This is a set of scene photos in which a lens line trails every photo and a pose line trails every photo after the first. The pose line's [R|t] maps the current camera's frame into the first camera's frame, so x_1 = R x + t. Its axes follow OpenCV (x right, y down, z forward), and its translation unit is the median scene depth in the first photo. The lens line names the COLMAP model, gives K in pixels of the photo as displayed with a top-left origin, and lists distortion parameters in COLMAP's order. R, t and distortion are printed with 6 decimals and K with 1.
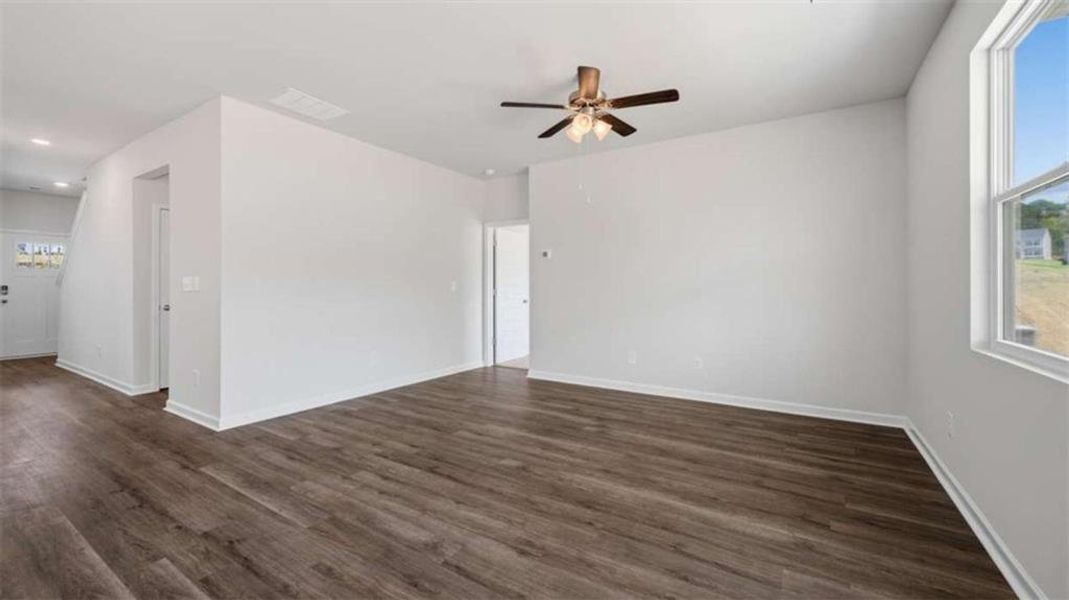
lens RADIAL K [[424.9, 0, 536.5], [0, 424.9, 288.7], [0, 0, 1]] dist [-0.000710, 0.000026]
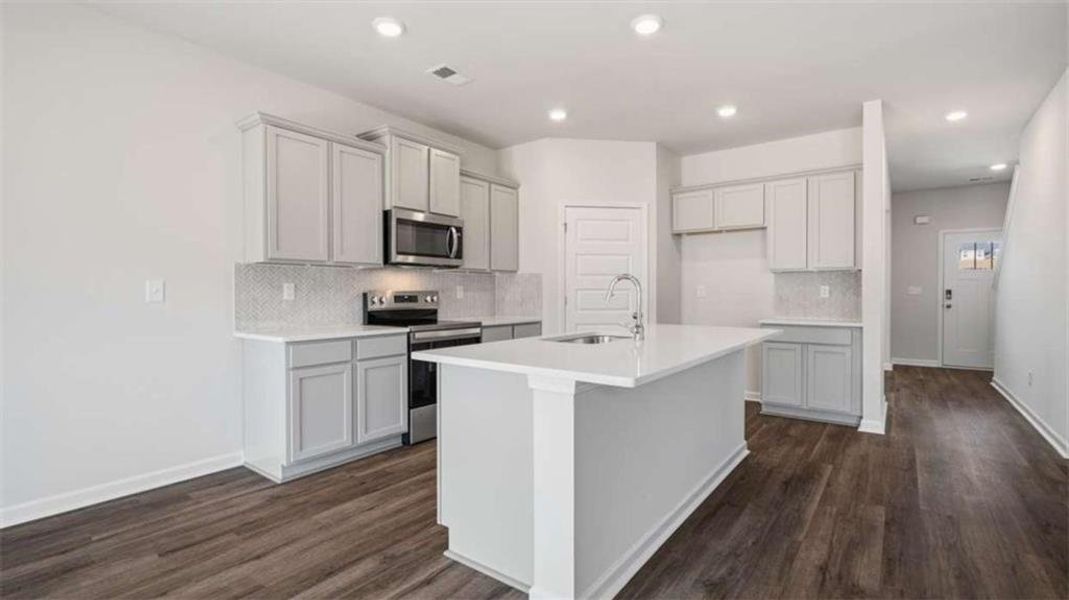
lens RADIAL K [[486.9, 0, 536.8], [0, 486.9, 296.2], [0, 0, 1]] dist [-0.000383, 0.000266]
pose [[-0.074478, 0.008377, -0.997187, -0.244778], [-0.003668, 0.999956, 0.008675, 0.001511], [0.997216, 0.004304, -0.074444, 0.400375]]
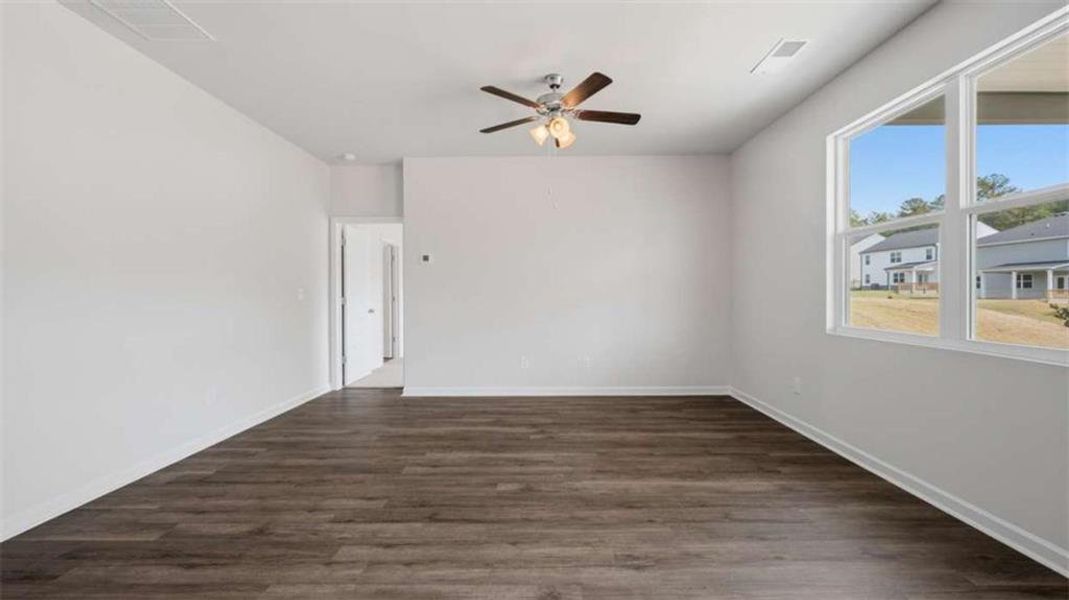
lens RADIAL K [[422.4, 0, 535.6], [0, 422.4, 295.6], [0, 0, 1]] dist [-0.000276, -0.000047]
pose [[0.850252, -0.006978, 0.526330, -0.462078], [0.007856, 0.999969, 0.000565, 0.001231], [-0.526317, 0.003655, 0.850280, 0.193338]]
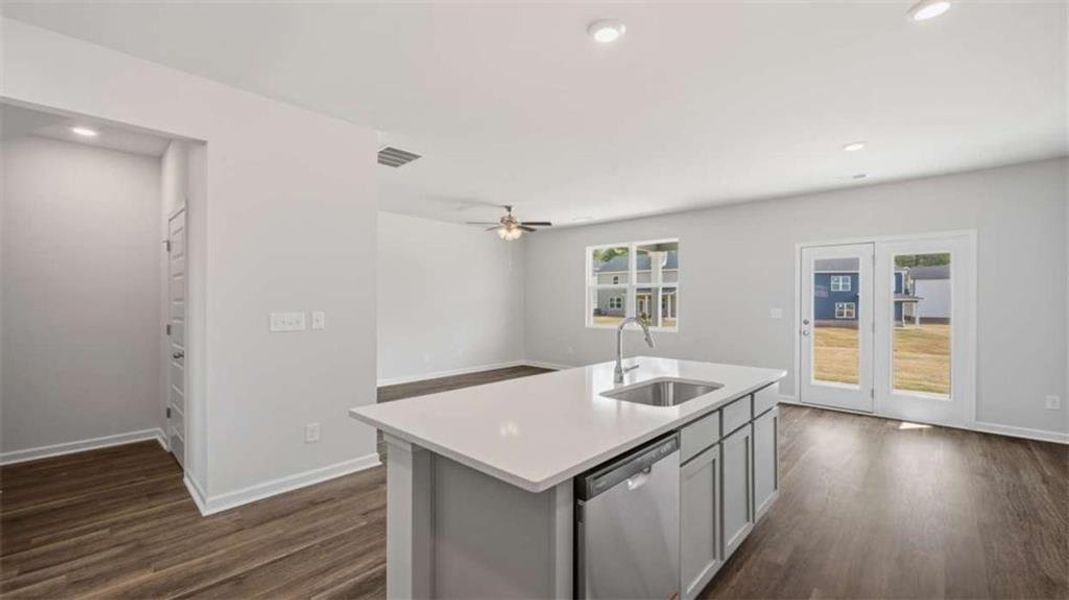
lens RADIAL K [[424.9, 0, 536.5], [0, 424.9, 288.7], [0, 0, 1]] dist [-0.000710, 0.000026]
pose [[0.183103, 0.026192, 0.982745, -1.943088], [0.002901, 0.999626, -0.027183, -0.063995], [-0.983089, 0.007828, 0.182959, 0.529252]]
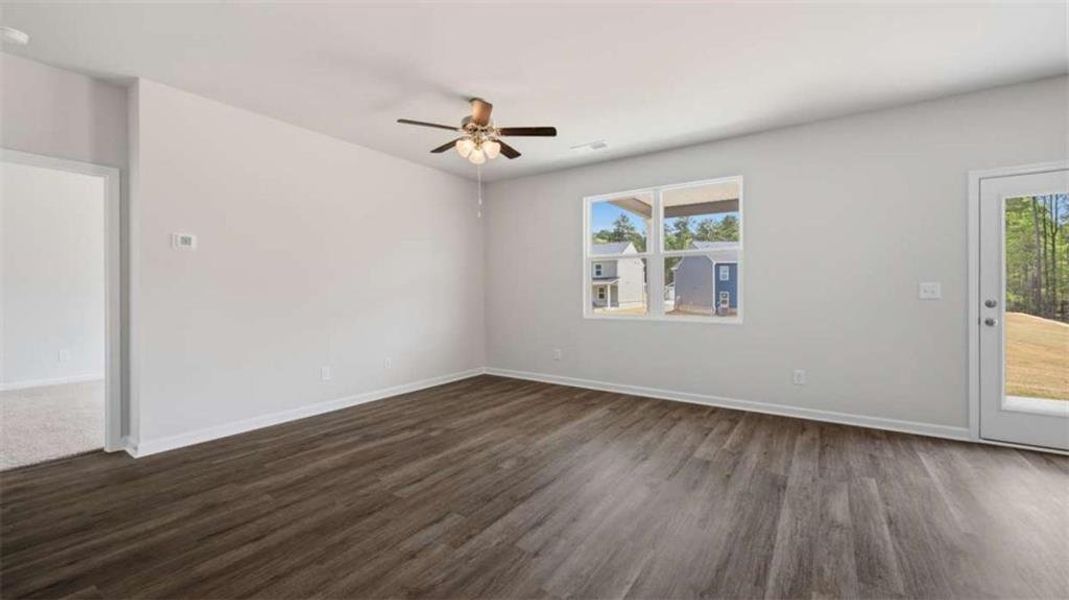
lens RADIAL K [[424.9, 0, 536.5], [0, 424.9, 288.7], [0, 0, 1]] dist [-0.000710, 0.000026]
pose [[0.033368, 0.008902, 0.999403, -1.043718], [0.008961, 0.999917, -0.009205, -0.004428], [-0.999403, 0.009262, 0.033286, 0.855933]]
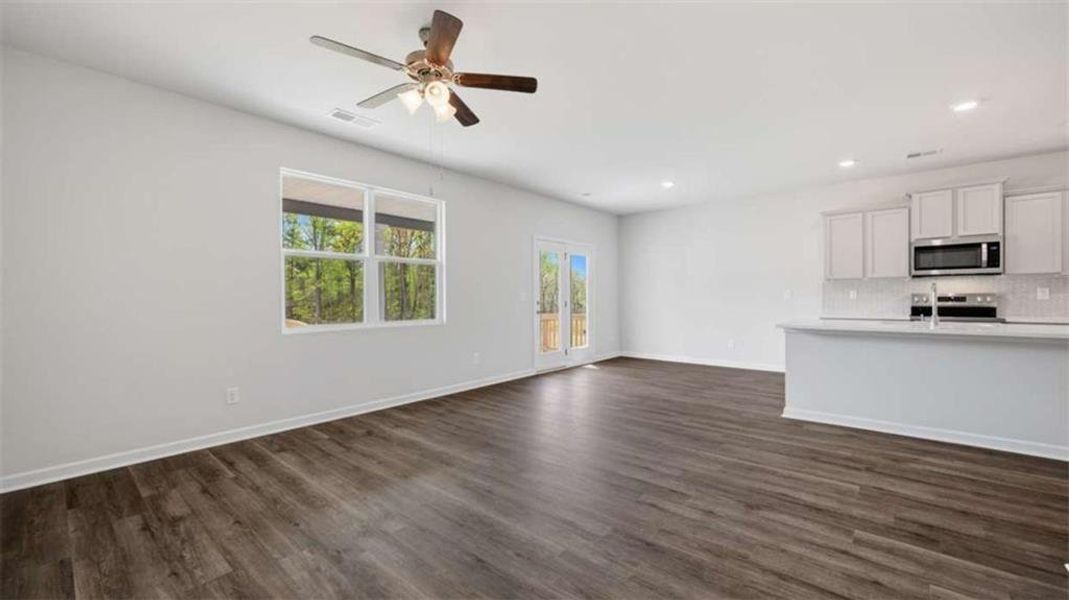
lens RADIAL K [[424.9, 0, 536.5], [0, 424.9, 288.7], [0, 0, 1]] dist [-0.000710, 0.000026]
pose [[-0.990014, 0.010779, 0.140556, -0.203438], [0.008870, 0.999860, -0.014202, -0.010041], [-0.140689, -0.012814, -0.989971, 1.890560]]
